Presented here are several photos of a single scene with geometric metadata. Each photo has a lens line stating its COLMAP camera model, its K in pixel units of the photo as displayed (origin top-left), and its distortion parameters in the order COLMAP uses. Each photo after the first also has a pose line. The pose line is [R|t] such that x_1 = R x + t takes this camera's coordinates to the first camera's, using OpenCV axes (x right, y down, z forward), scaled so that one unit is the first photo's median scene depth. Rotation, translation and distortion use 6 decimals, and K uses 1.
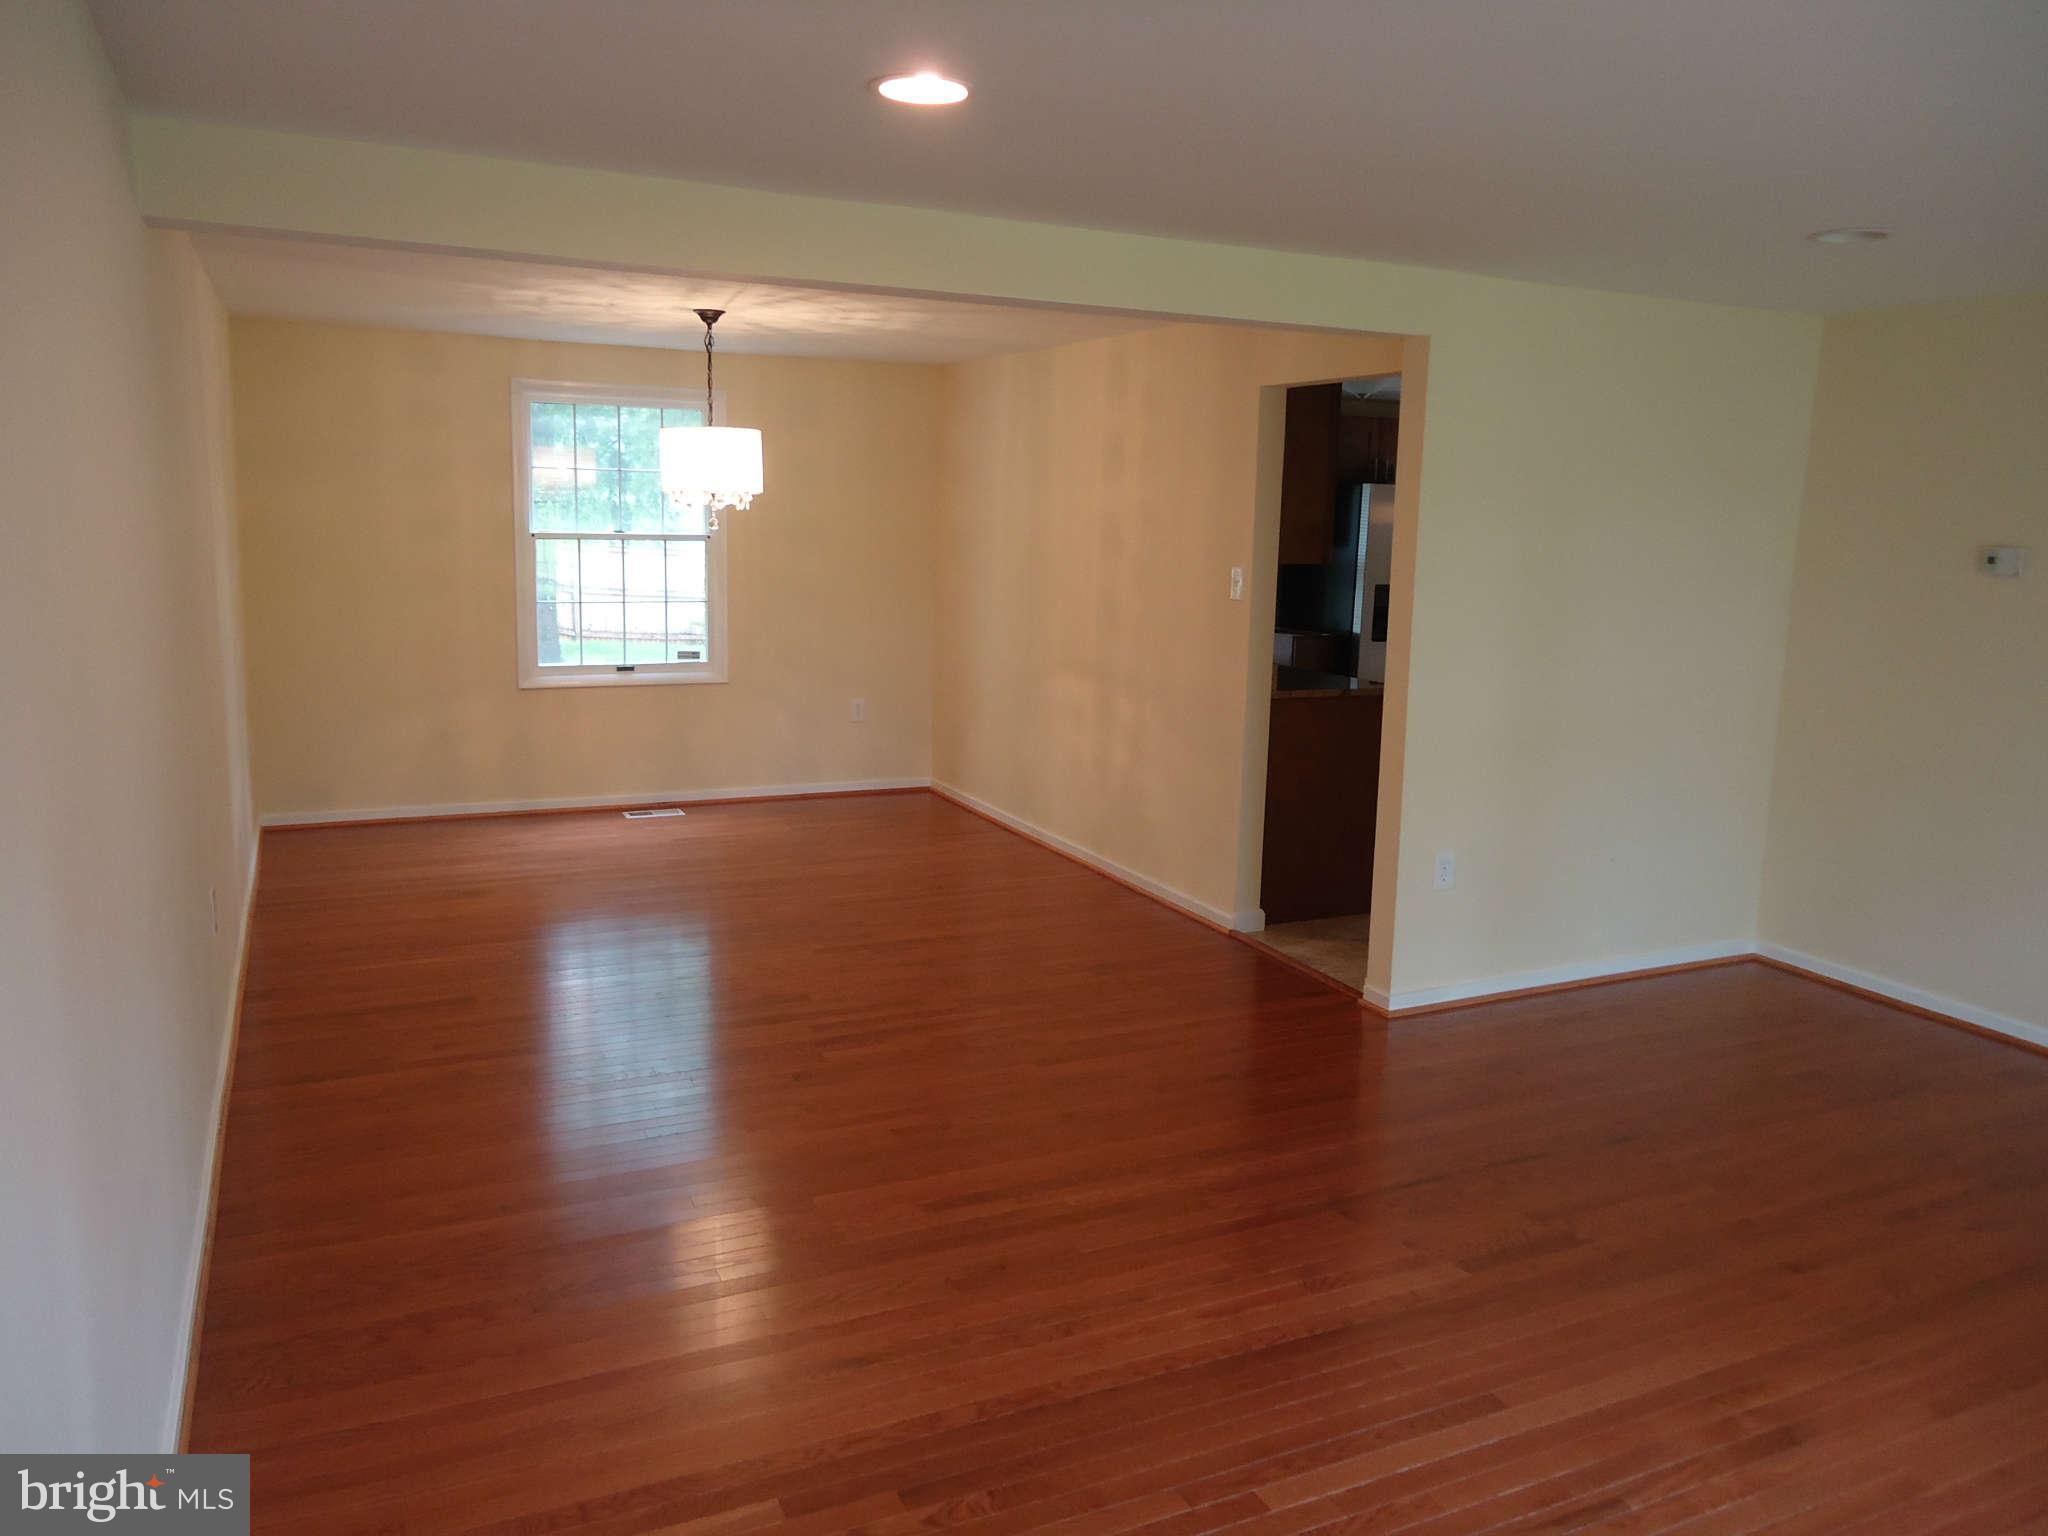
lens RADIAL K [[1477.5, 0, 1020.9], [0, 1477.5, 765.0], [0, 0, 1]] dist [-0.011418, -0.002699]
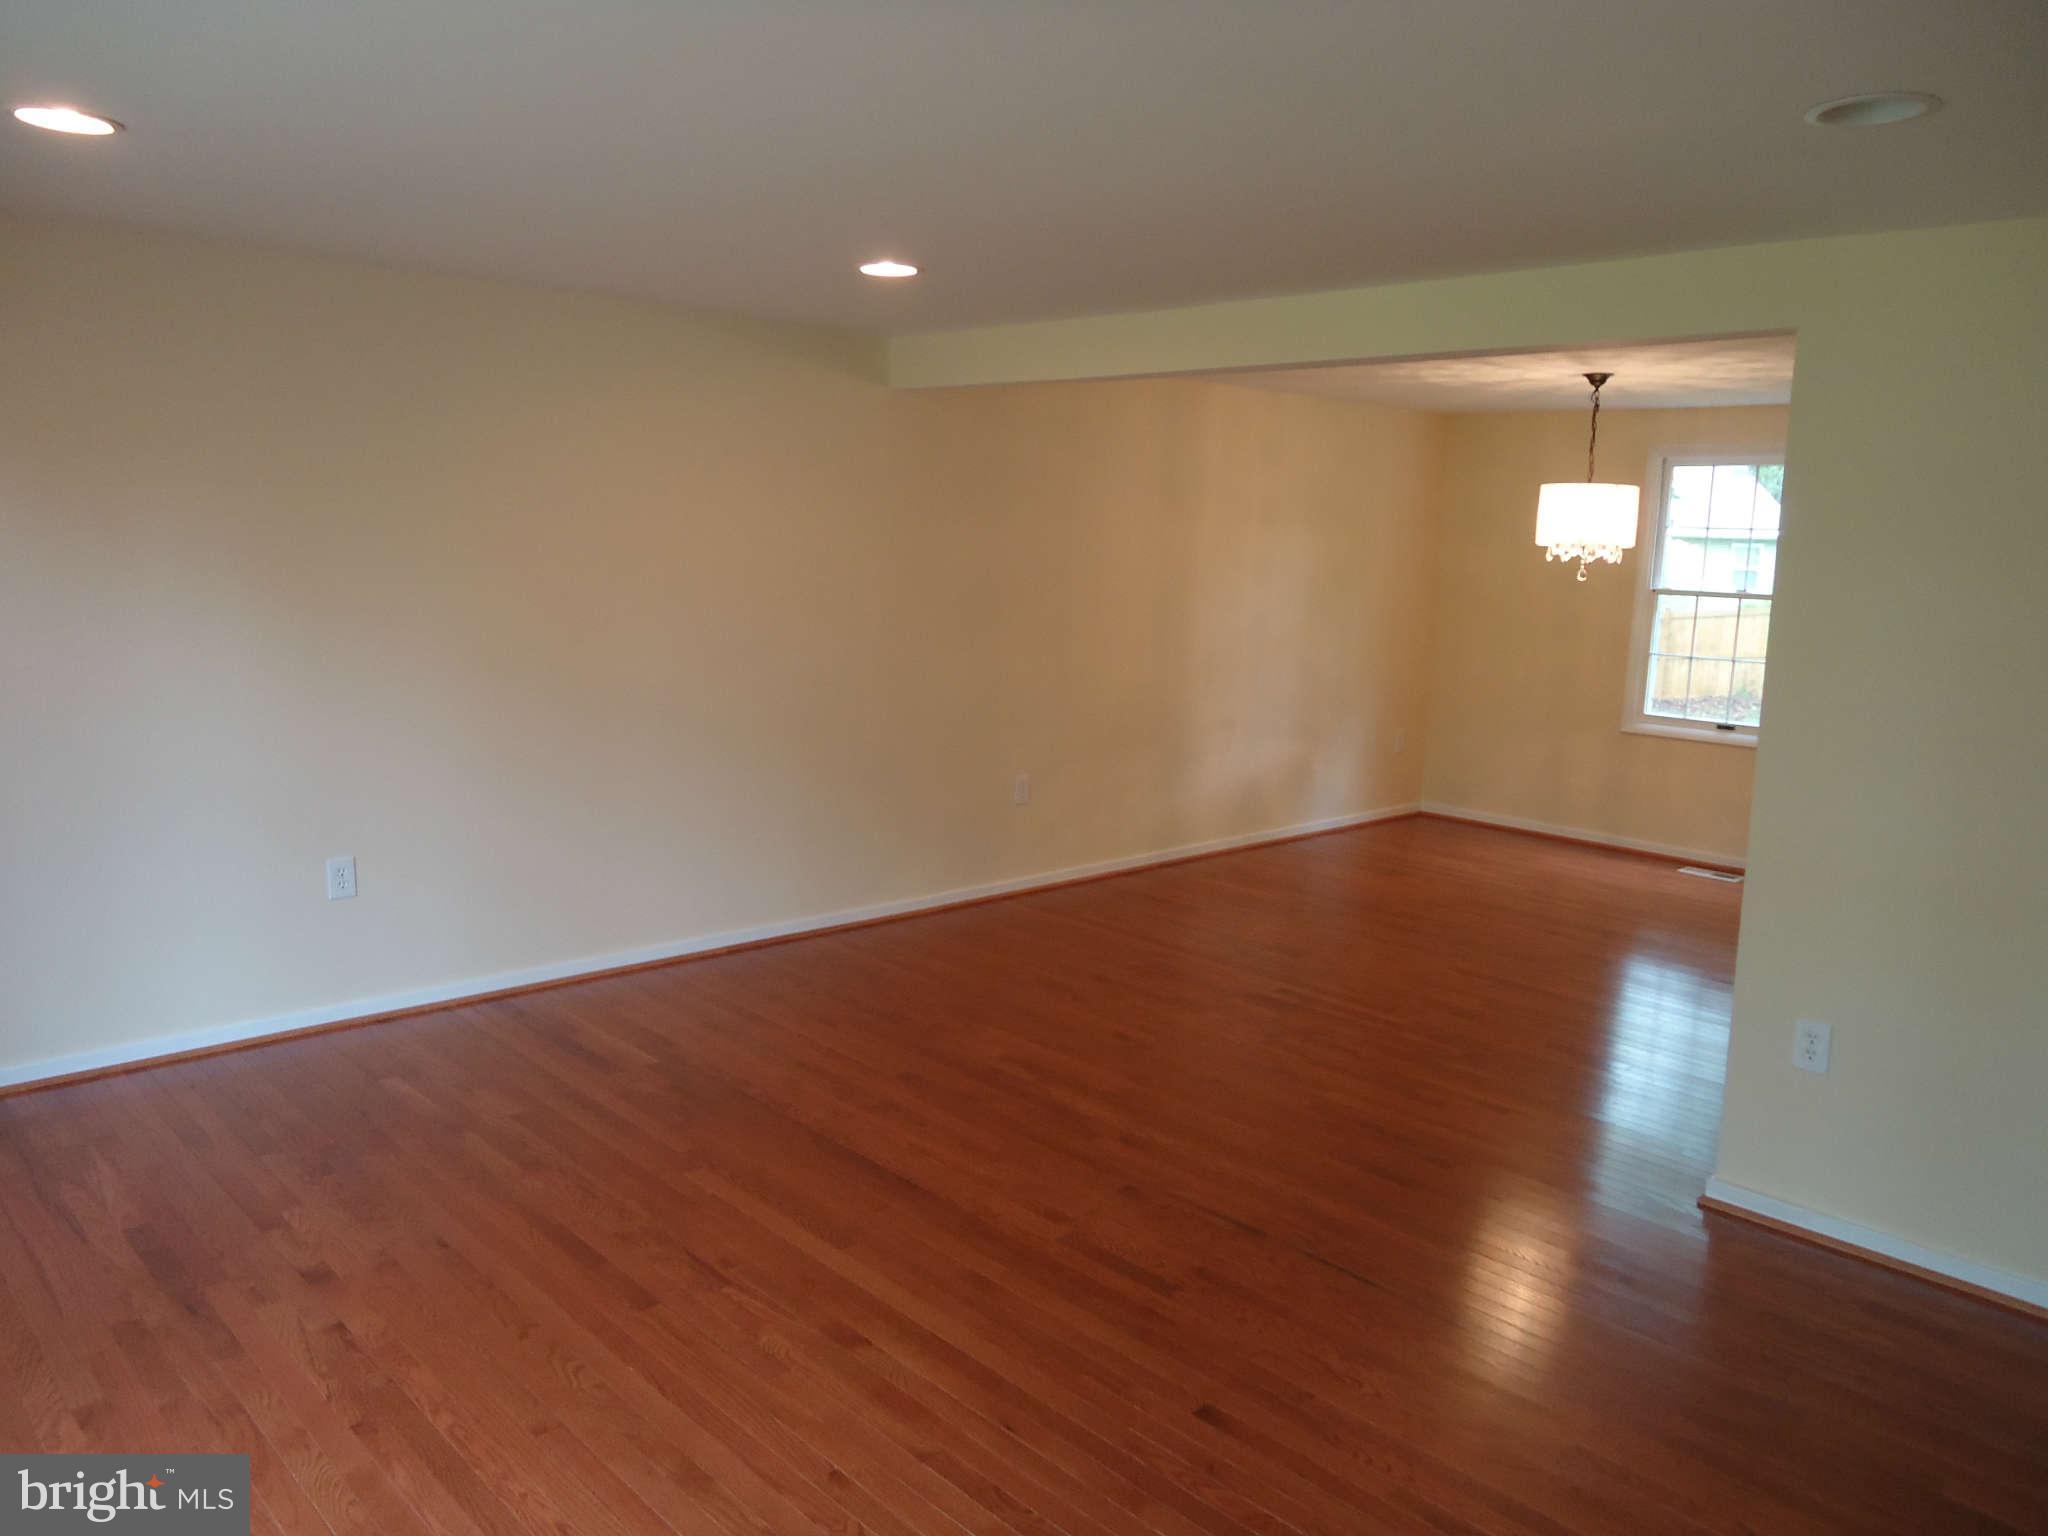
lens RADIAL K [[1477.5, 0, 1021.4], [0, 1477.5, 775.2], [0, 0, 1]] dist [-0.011418, -0.002699]
pose [[0.324855, 0.148211, -0.934078, 0.654863], [-0.188524, 0.977972, 0.089610, -0.042883], [0.926784, 0.146986, 0.345640, 0.286294]]
